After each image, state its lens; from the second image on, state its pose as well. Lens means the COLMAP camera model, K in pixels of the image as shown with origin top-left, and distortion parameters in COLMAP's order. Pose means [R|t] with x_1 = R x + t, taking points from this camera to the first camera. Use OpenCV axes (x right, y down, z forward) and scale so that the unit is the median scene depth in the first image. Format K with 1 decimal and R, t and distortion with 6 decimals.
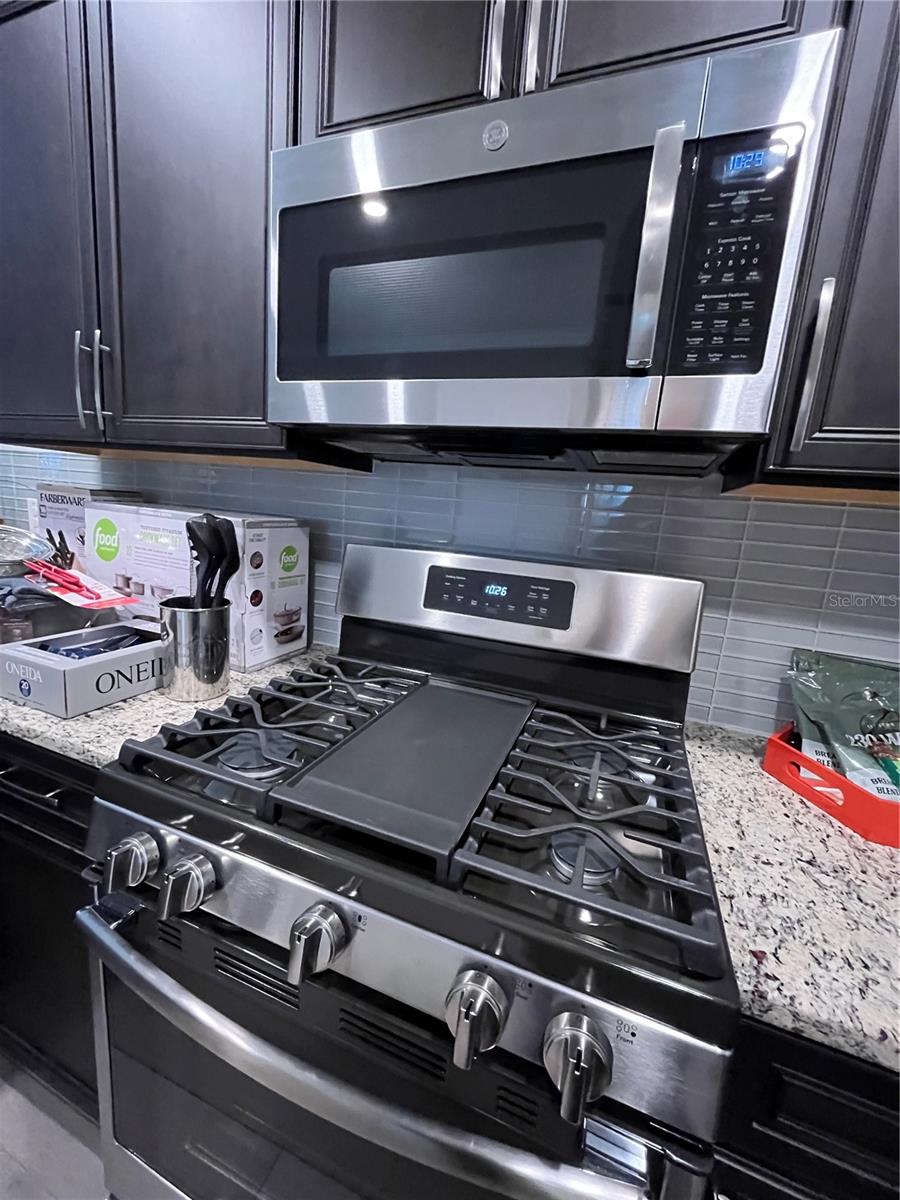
lens RADIAL K [[484.7, 0, 450.0], [0, 484.7, 600.0], [0, 0, 1]] dist [-0.001895, -0.000519]
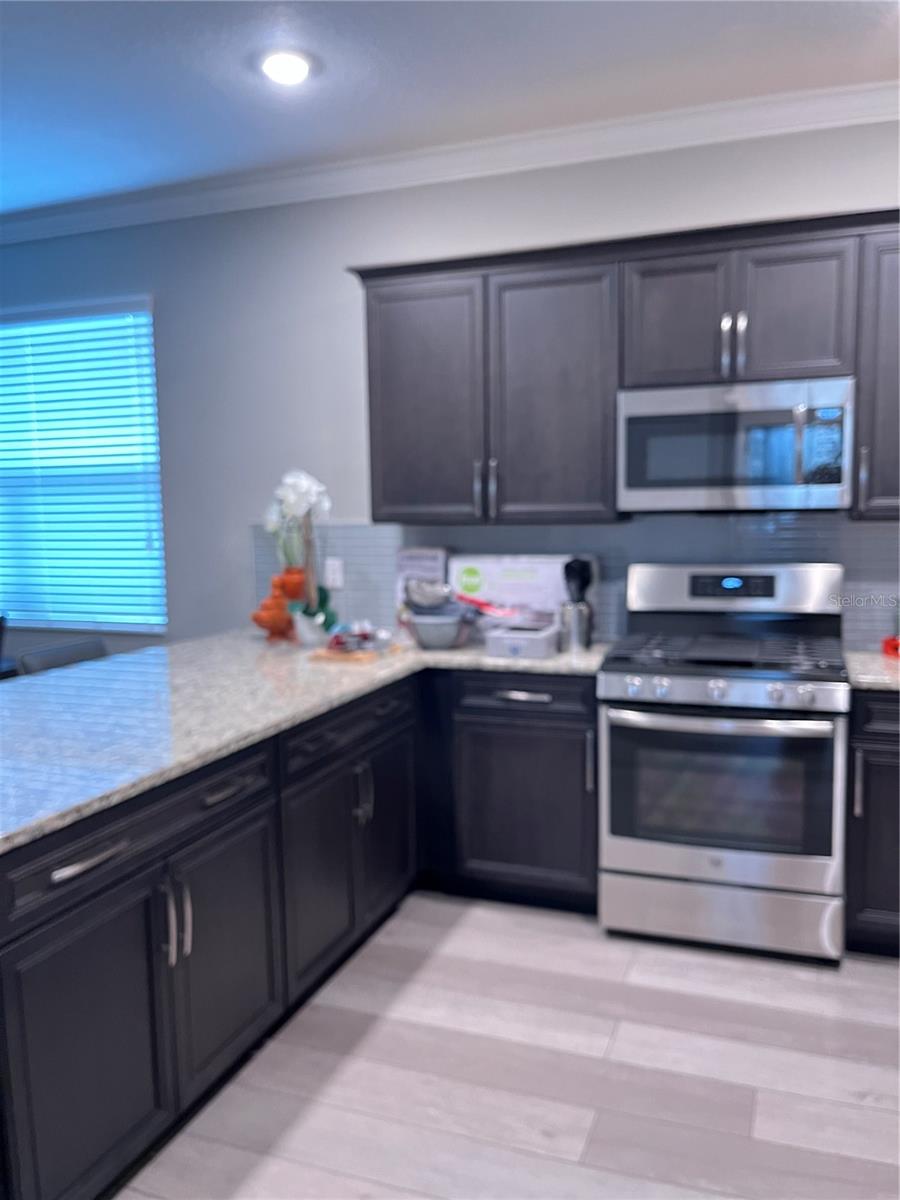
lens RADIAL K [[960.4, 0, 450.0], [0, 960.4, 600.0], [0, 0, 1]] dist [0.003163, -0.008610]
pose [[0.995706, -0.092567, 0.000994, -1.270009], [0.092264, 0.991450, -0.092274, 0.357783], [0.007556, 0.091970, 0.995733, -3.397081]]
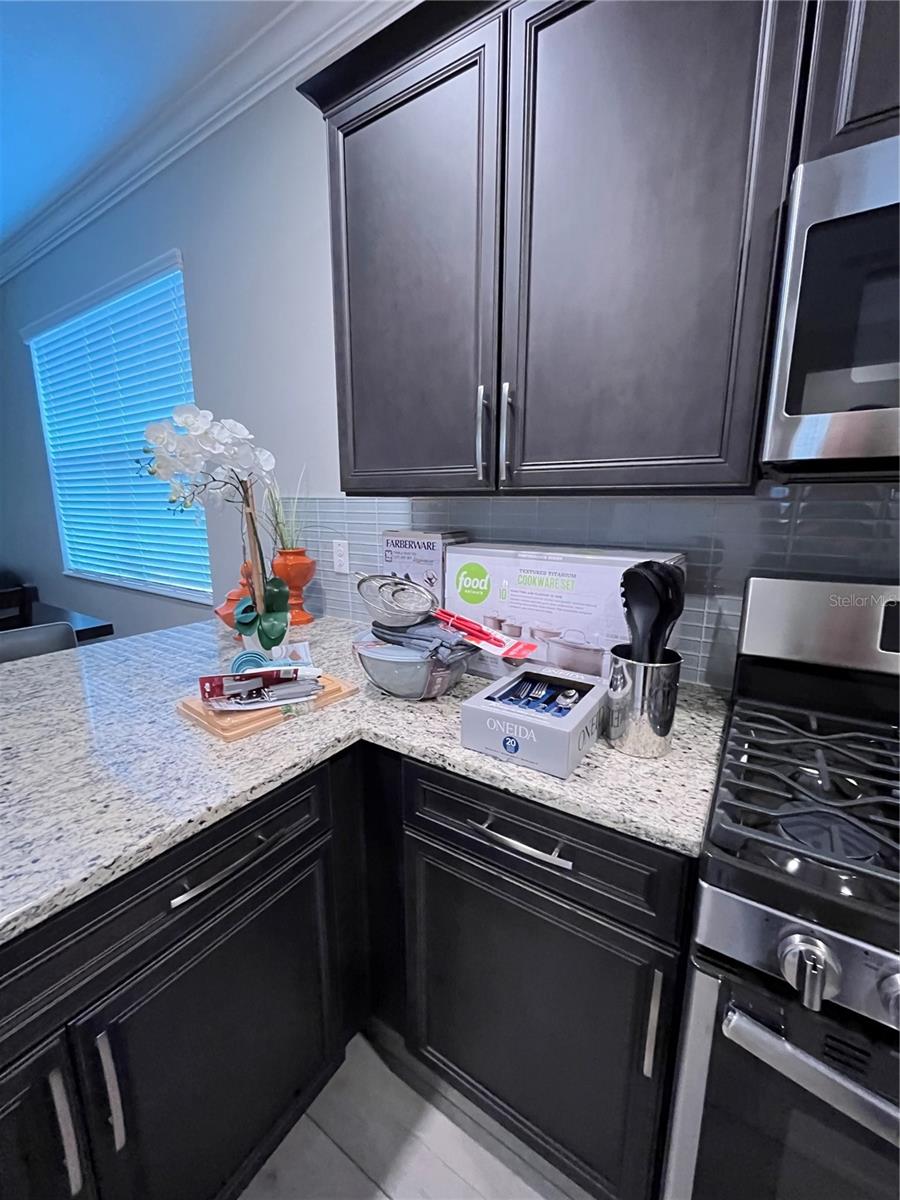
lens RADIAL K [[484.7, 0, 450.0], [0, 484.7, 600.0], [0, 0, 1]] dist [-0.001895, -0.000519]
pose [[0.974358, -0.038074, -0.221757, -0.851062], [0.037872, 0.999269, -0.005166, -0.136637], [0.221791, -0.003365, 0.975088, -0.024481]]
